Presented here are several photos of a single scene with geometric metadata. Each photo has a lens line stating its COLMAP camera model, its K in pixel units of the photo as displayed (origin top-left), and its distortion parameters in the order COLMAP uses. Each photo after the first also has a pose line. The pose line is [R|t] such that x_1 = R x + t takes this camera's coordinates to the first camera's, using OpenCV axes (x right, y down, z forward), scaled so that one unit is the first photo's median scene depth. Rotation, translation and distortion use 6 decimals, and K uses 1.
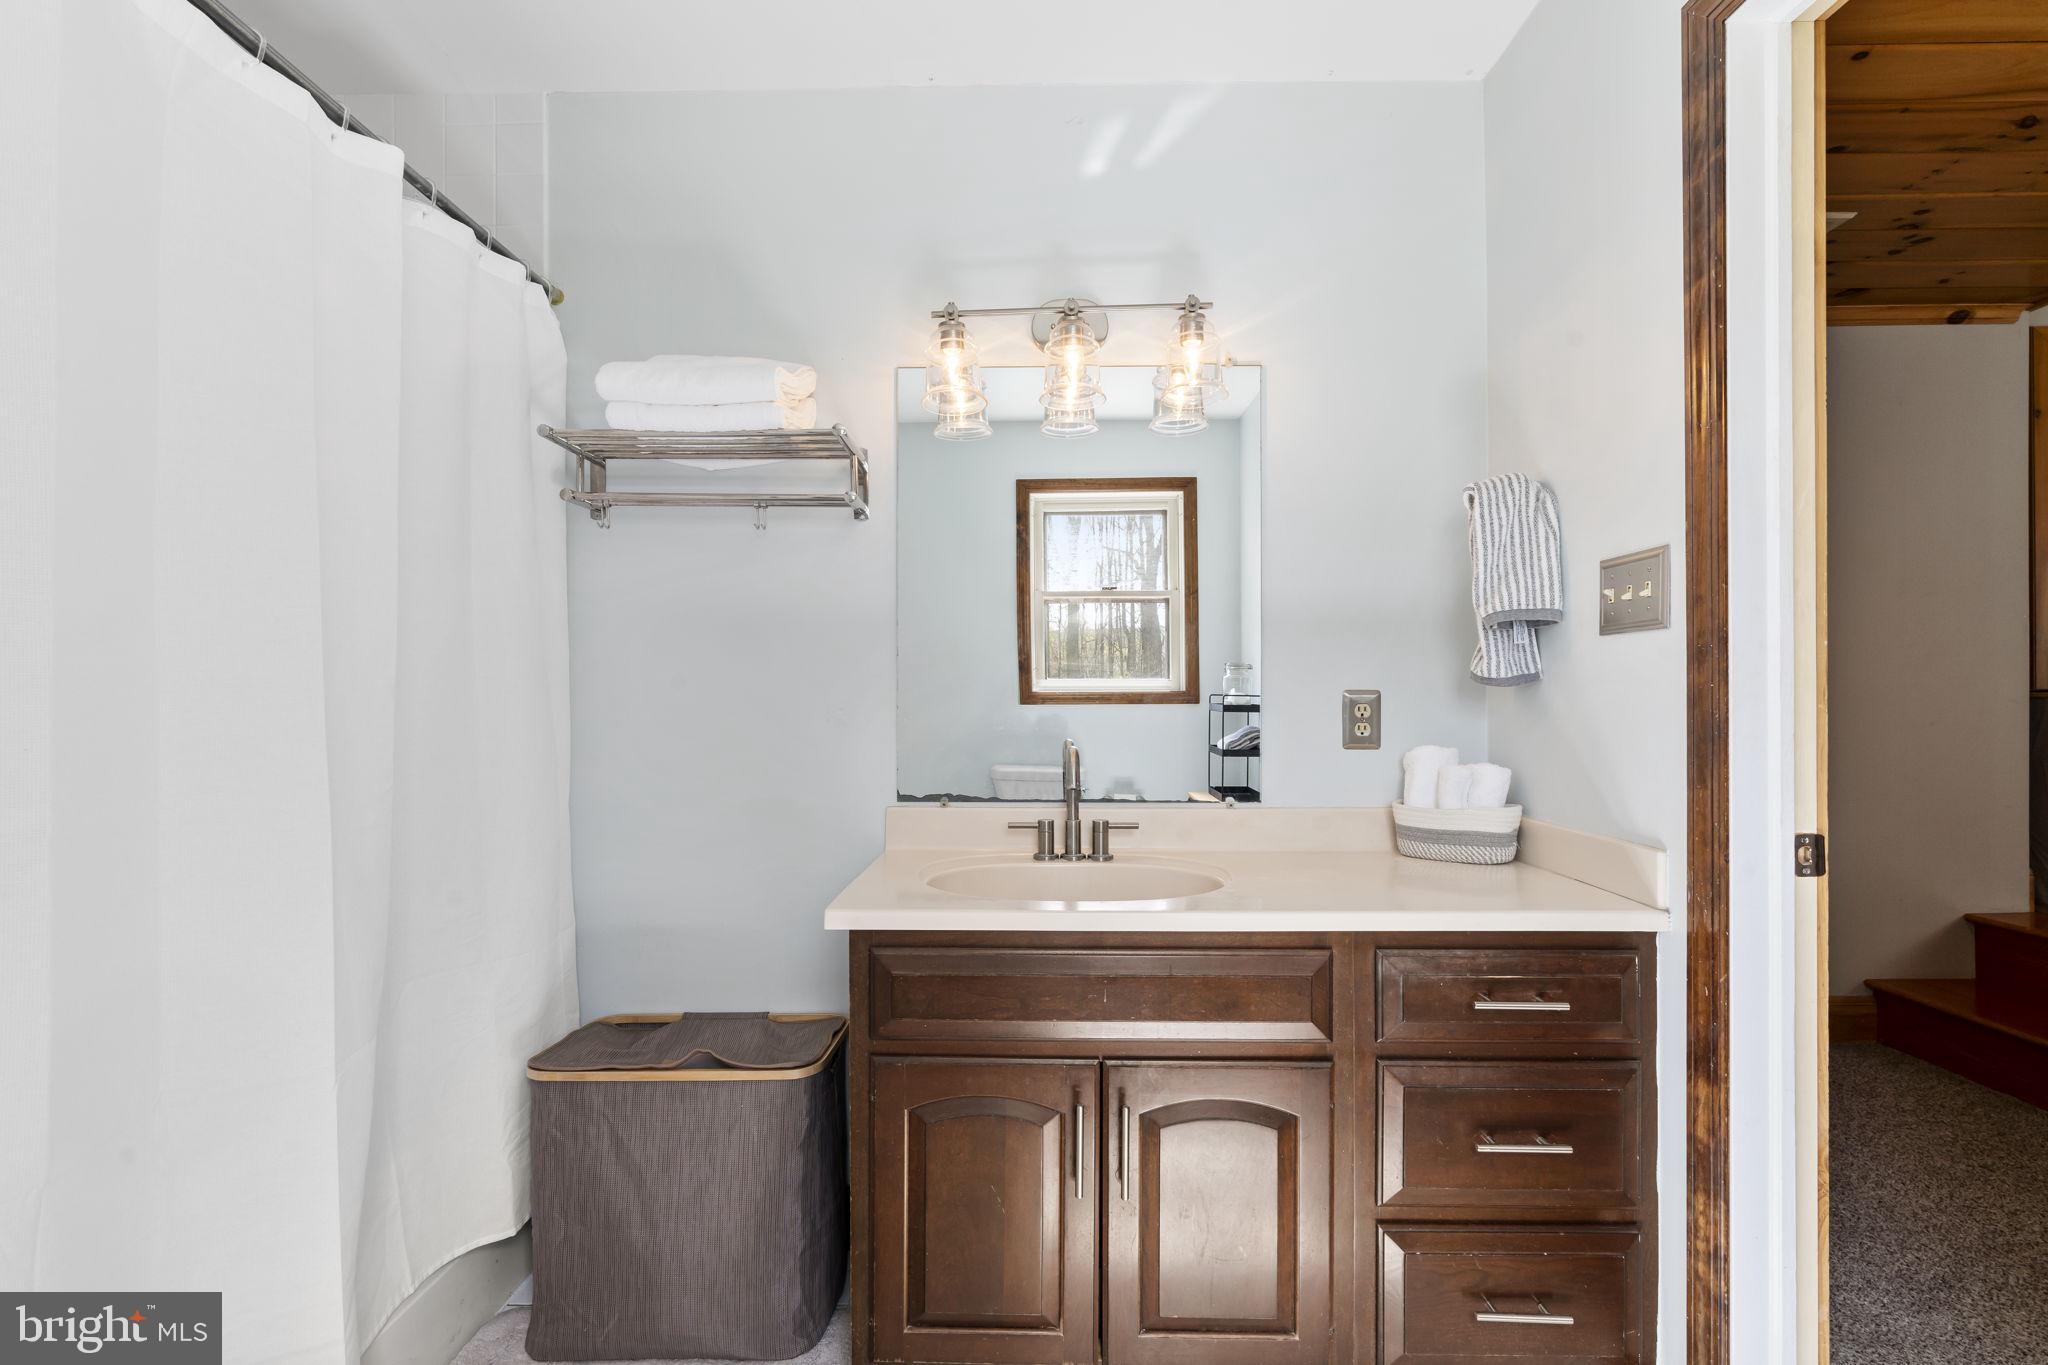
lens RADIAL K [[963.0, 0, 1017.1], [0, 963.0, 691.4], [0, 0, 1]] dist [0.000497, 0.001316]
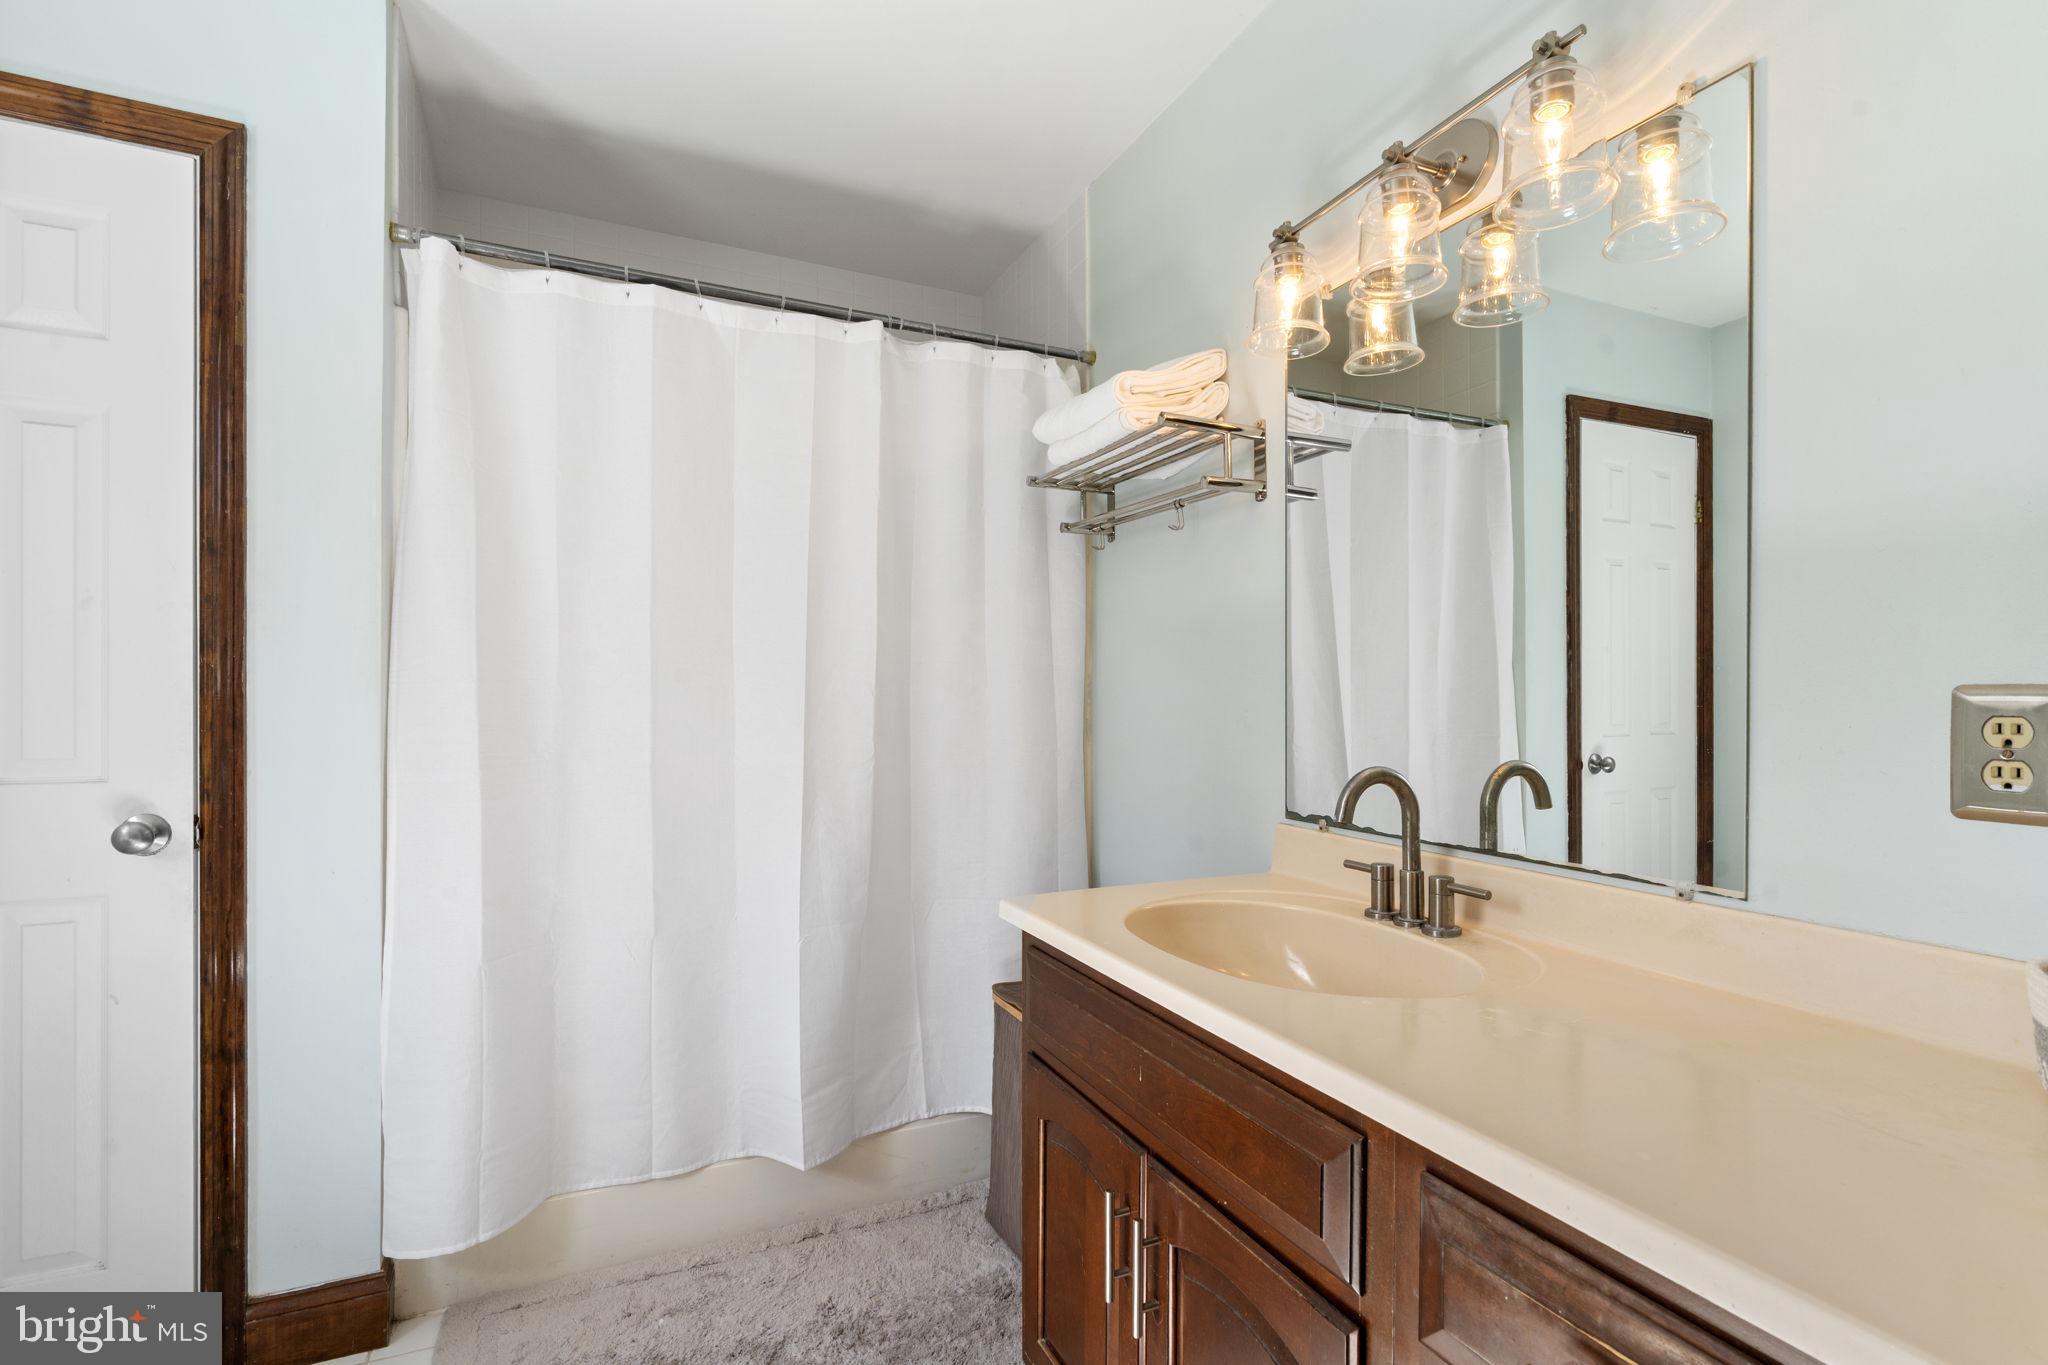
lens RADIAL K [[963.0, 0, 1017.1], [0, 963.0, 691.4], [0, 0, 1]] dist [0.000497, 0.001316]
pose [[0.439414, -0.001368, -0.898283, 0.562724], [0.002283, 0.999997, -0.000406, 0.000328], [0.898282, -0.001873, 0.439416, 0.418884]]
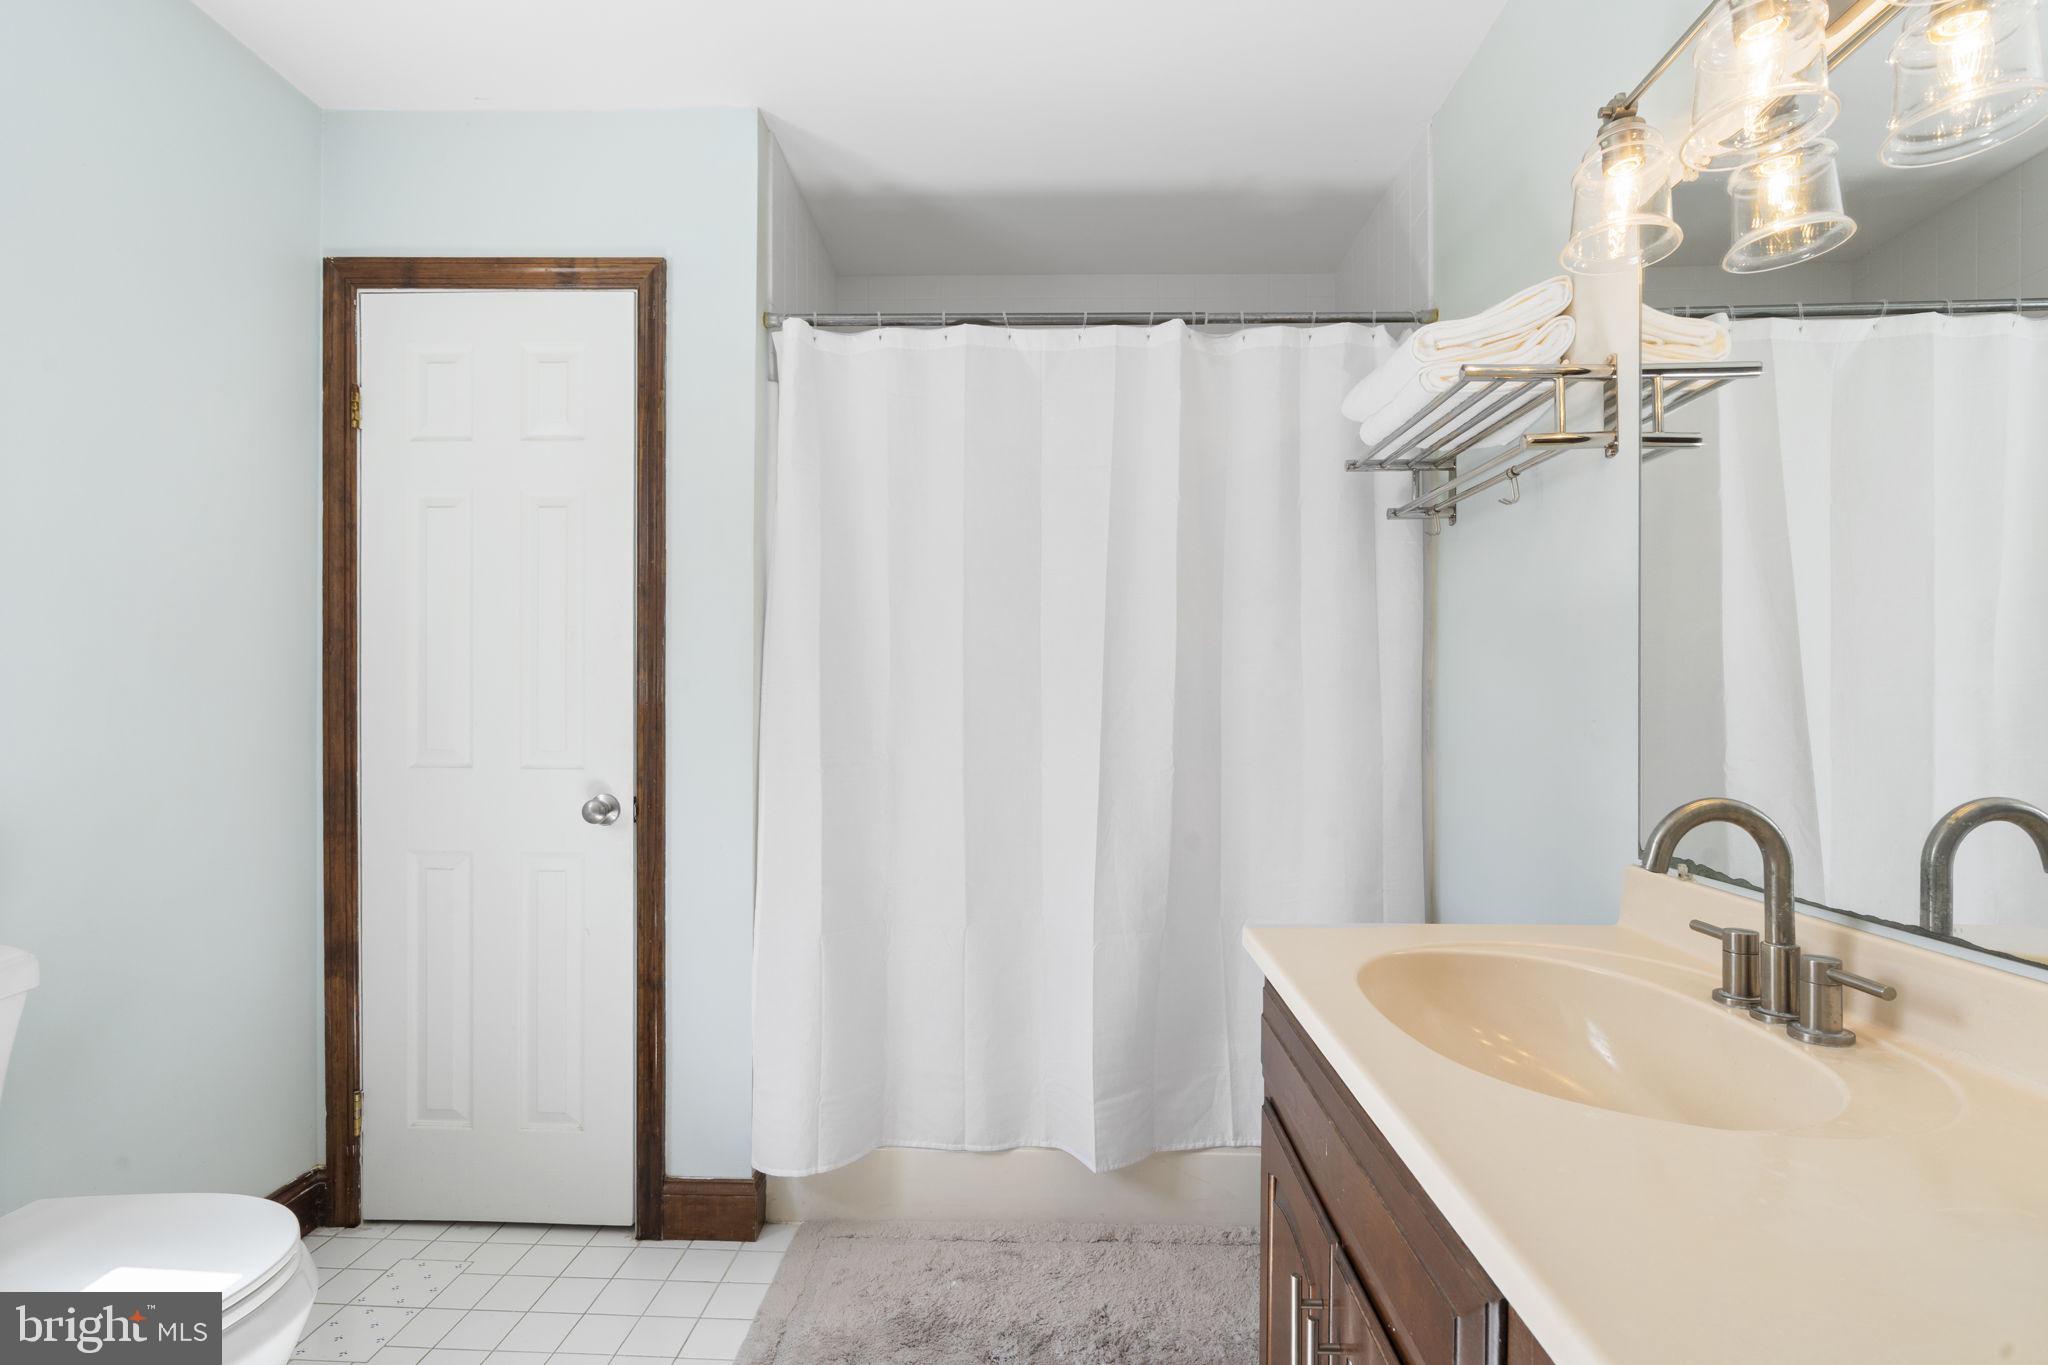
lens RADIAL K [[940.9, 0, 1028.6], [0, 940.9, 703.0], [0, 0, 1]] dist [0.001160, 0.001229]
pose [[-0.010035, 0.000475, -0.999950, 0.556009], [0.005929, 0.999982, 0.000415, 0.002295], [0.999932, -0.005924, -0.010038, 0.599393]]
